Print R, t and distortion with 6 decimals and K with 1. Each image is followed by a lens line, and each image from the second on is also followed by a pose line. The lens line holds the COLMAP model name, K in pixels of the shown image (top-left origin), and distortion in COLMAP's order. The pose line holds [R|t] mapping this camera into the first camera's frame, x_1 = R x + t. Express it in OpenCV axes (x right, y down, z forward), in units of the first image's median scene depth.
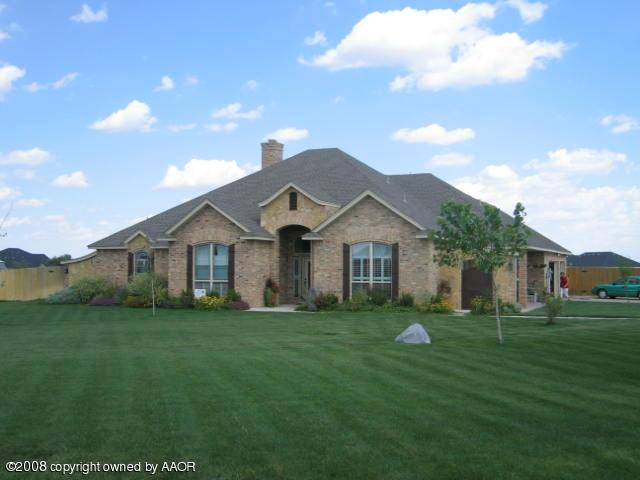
lens RADIAL K [[773.2, 0, 319.8], [0, 773.2, 239.8], [0, 0, 1]] dist [-0.113695, 0.000000]
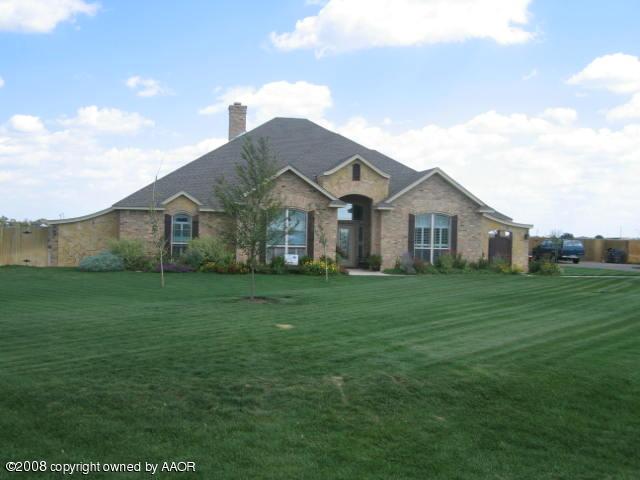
lens RADIAL K [[773.2, 0, 319.0], [0, 773.2, 242.6], [0, 0, 1]] dist [-0.113695, 0.000000]
pose [[0.821632, 0.007973, 0.569962, -0.682461], [-0.041579, 0.998077, 0.045978, 0.000344], [-0.568499, -0.061476, 0.820384, 0.144514]]
